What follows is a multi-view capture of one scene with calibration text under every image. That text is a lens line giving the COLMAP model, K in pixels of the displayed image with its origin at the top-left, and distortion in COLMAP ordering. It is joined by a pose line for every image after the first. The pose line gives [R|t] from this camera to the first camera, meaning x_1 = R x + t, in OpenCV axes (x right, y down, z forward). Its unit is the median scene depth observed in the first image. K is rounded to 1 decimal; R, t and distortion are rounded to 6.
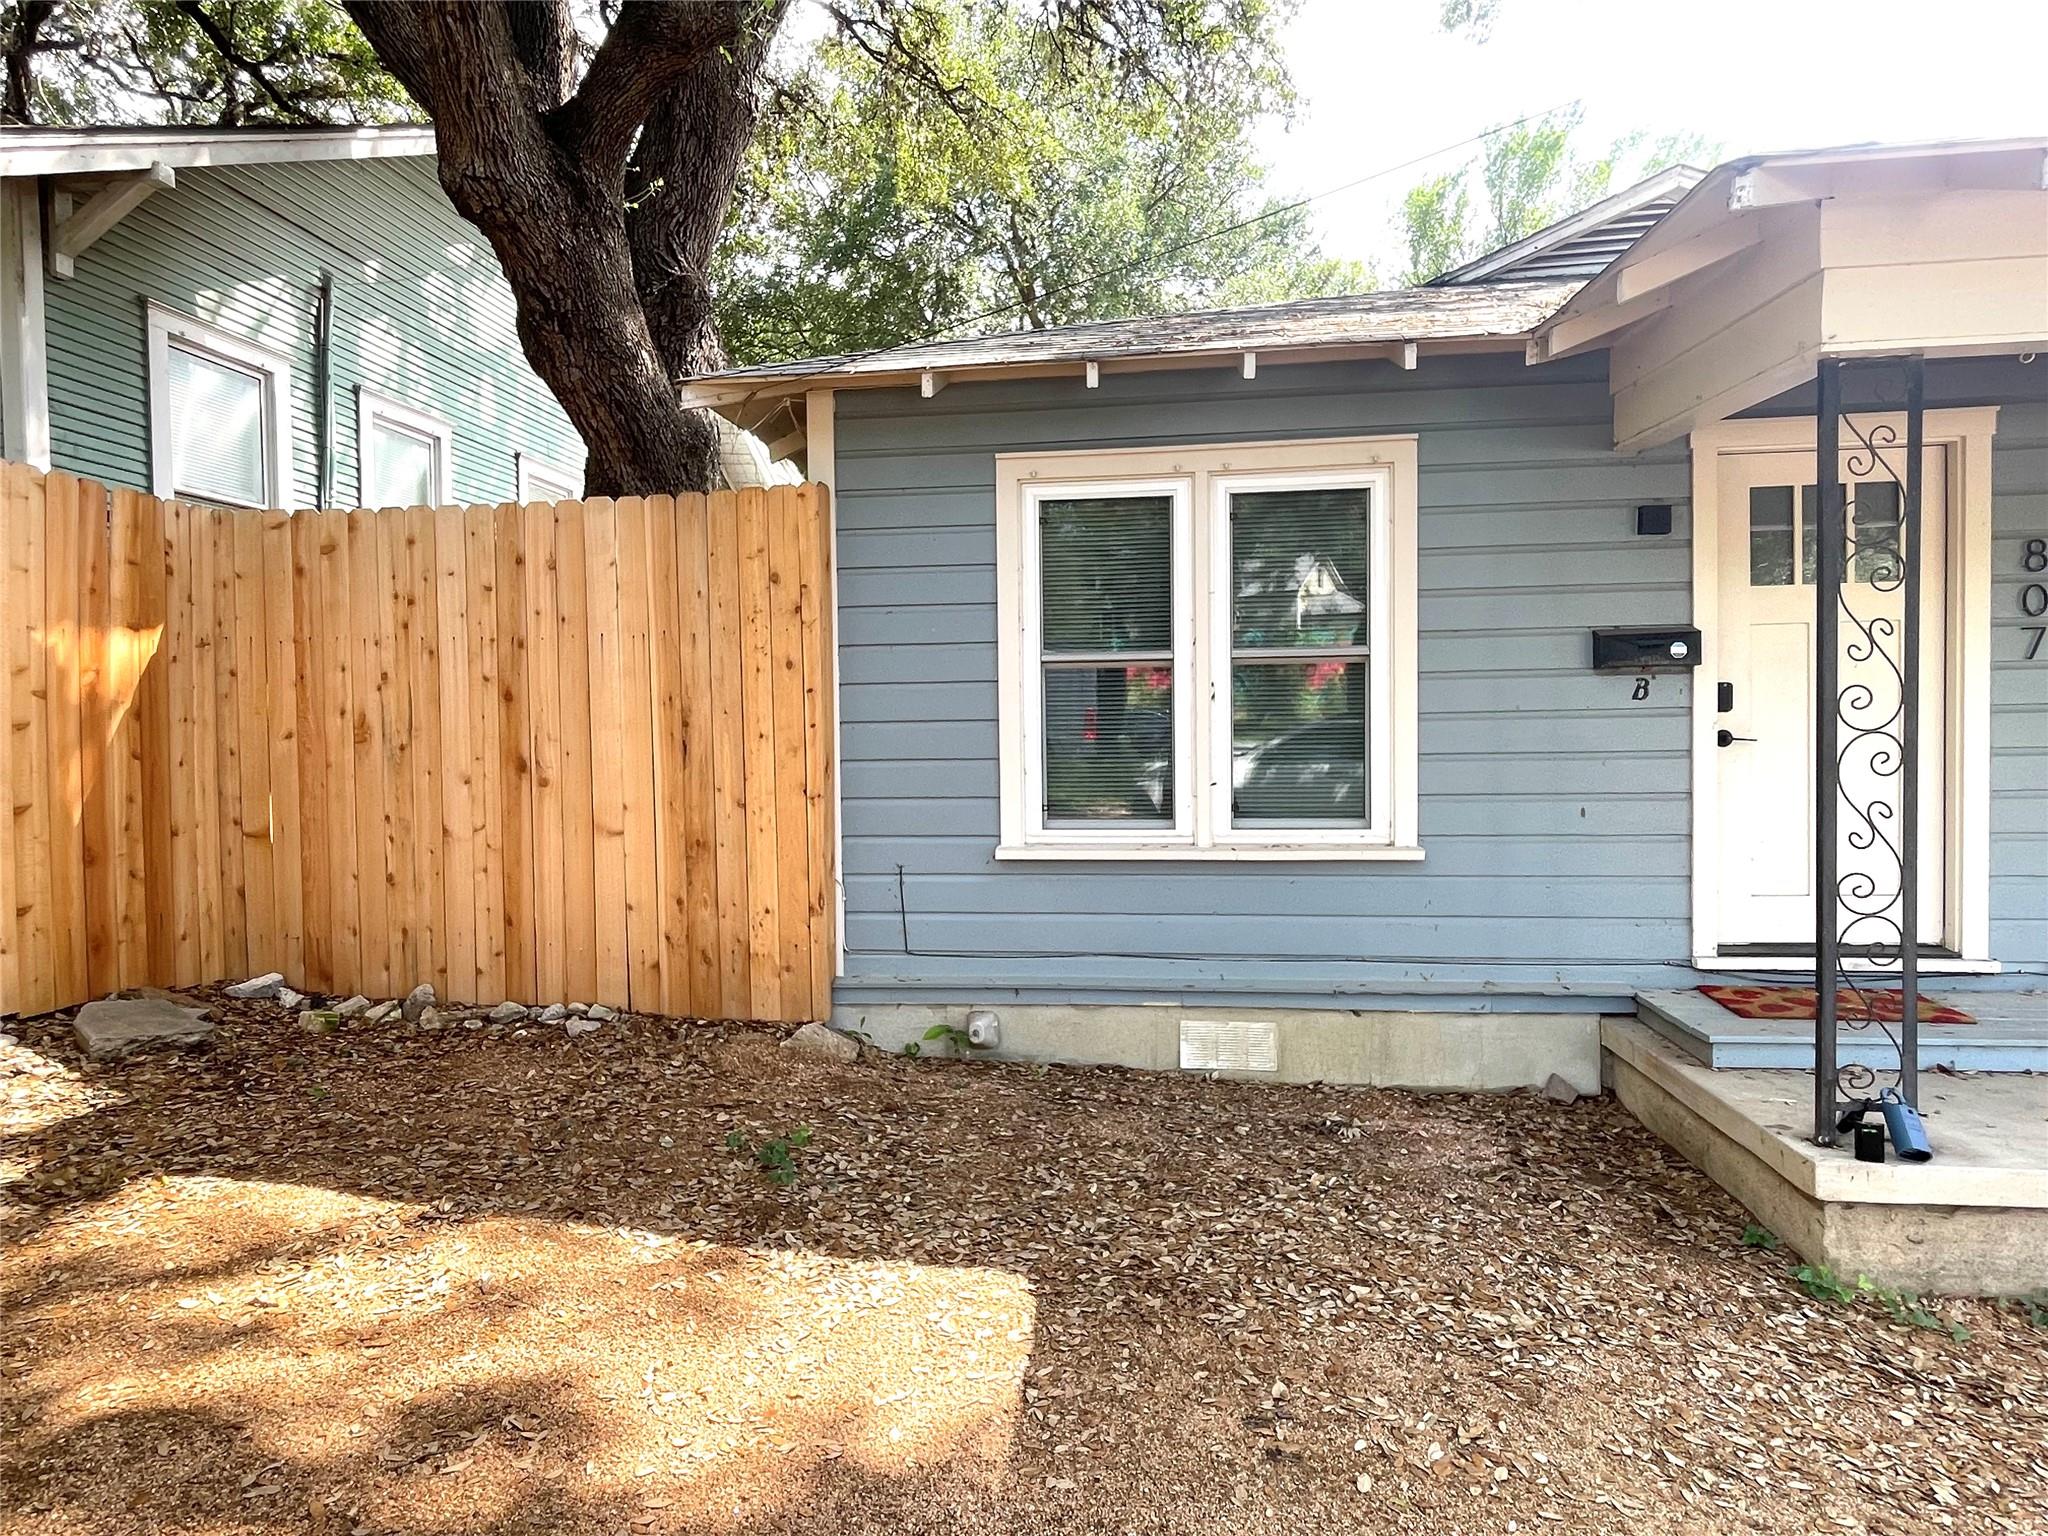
lens RADIAL K [[1146.4, 0, 1034.0], [0, 1146.4, 766.6], [0, 0, 1]] dist [-0.002766, -0.001564]
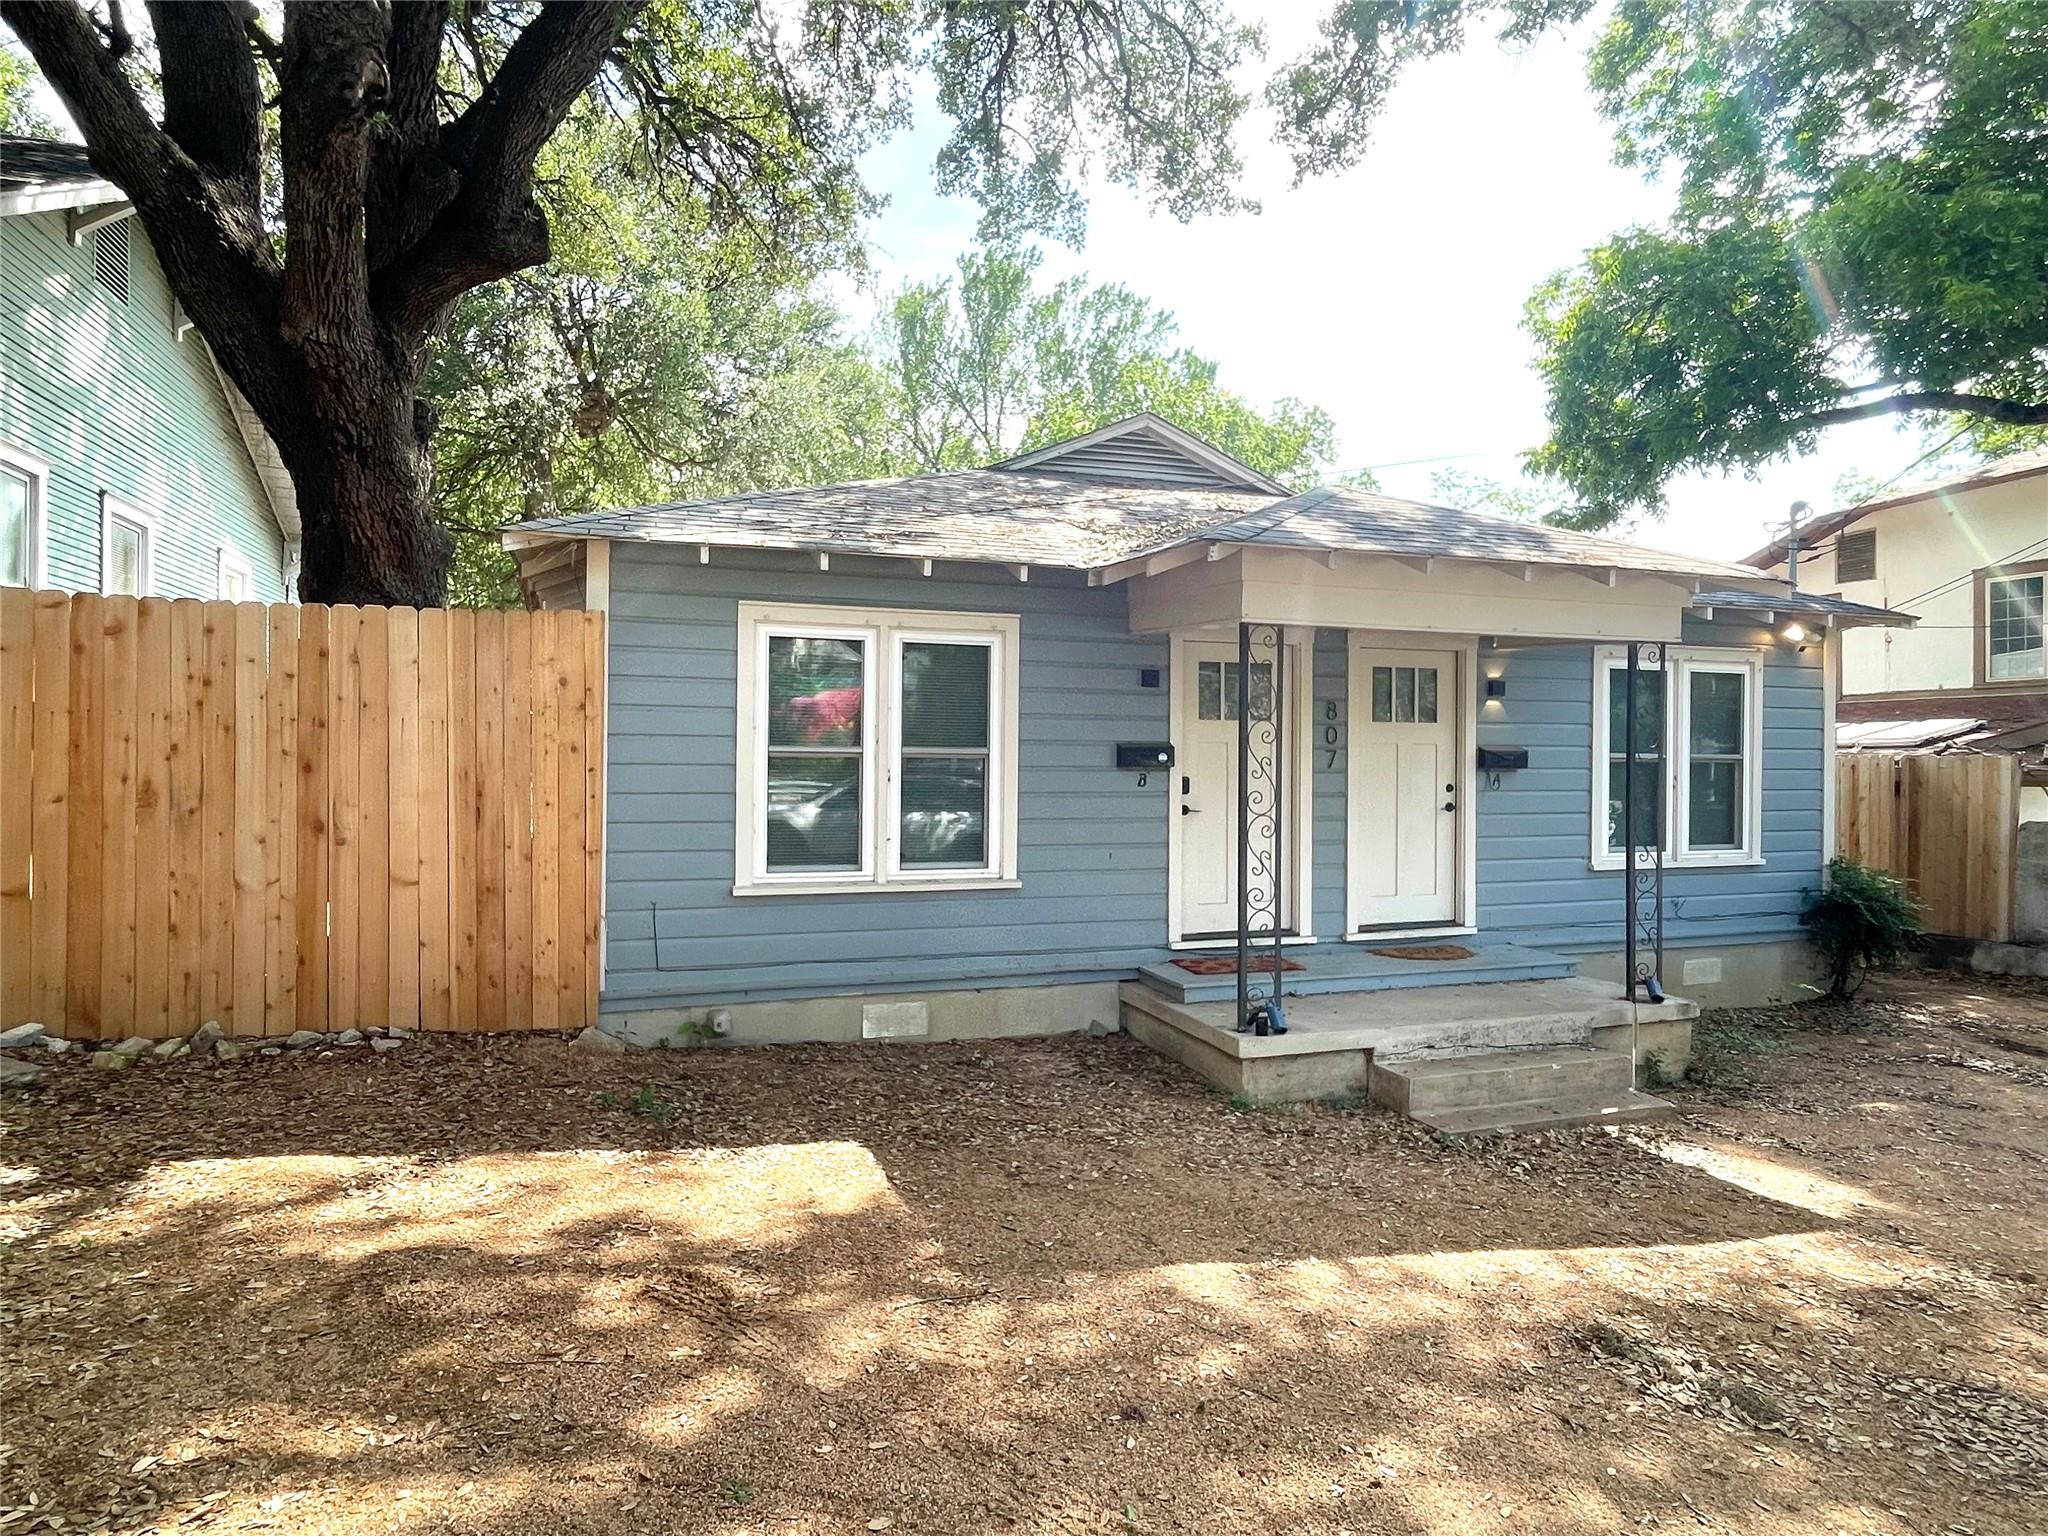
lens RADIAL K [[1146.4, 0, 1034.0], [0, 1146.4, 766.6], [0, 0, 1]] dist [-0.002766, -0.001564]
pose [[0.898853, 0.020401, 0.437775, -0.319049], [-0.007323, 0.999476, -0.031539, -0.033009], [-0.438189, 0.025143, 0.898531, -0.394821]]
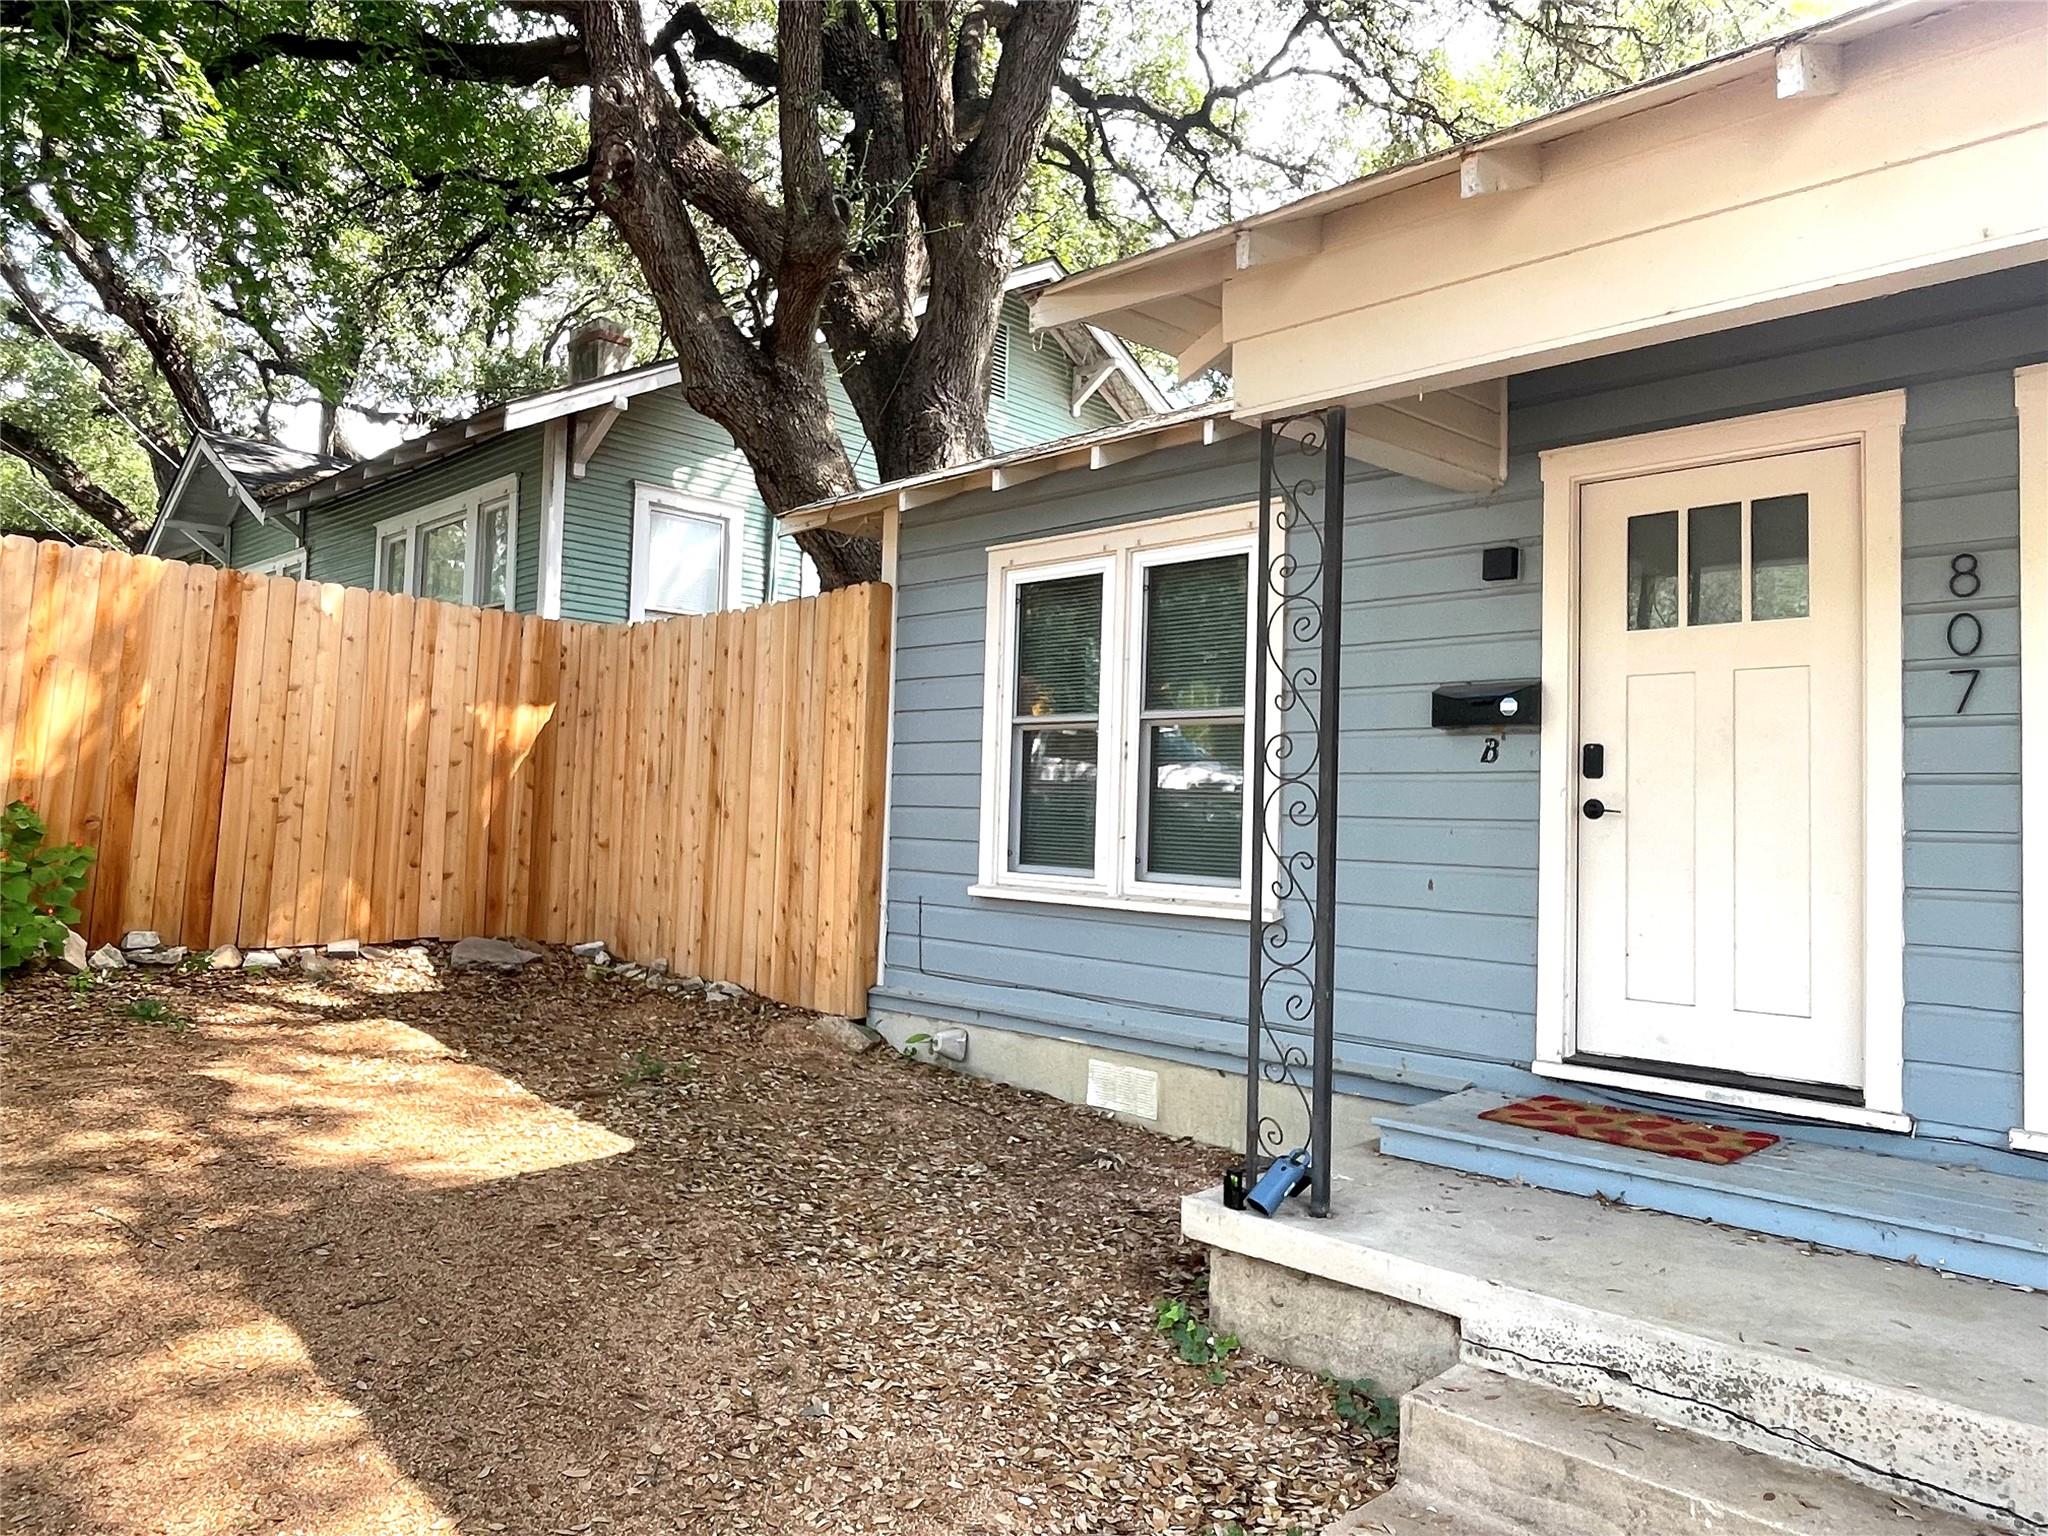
lens RADIAL K [[1341.2, 0, 1062.0], [0, 1341.2, 765.0], [0, 0, 1]] dist [0.021689, -0.047019]
pose [[0.807497, 0.014265, -0.589700, 0.855883], [-0.059951, 0.996516, -0.057986, 0.023948], [0.586818, 0.082176, 0.805538, -0.043274]]
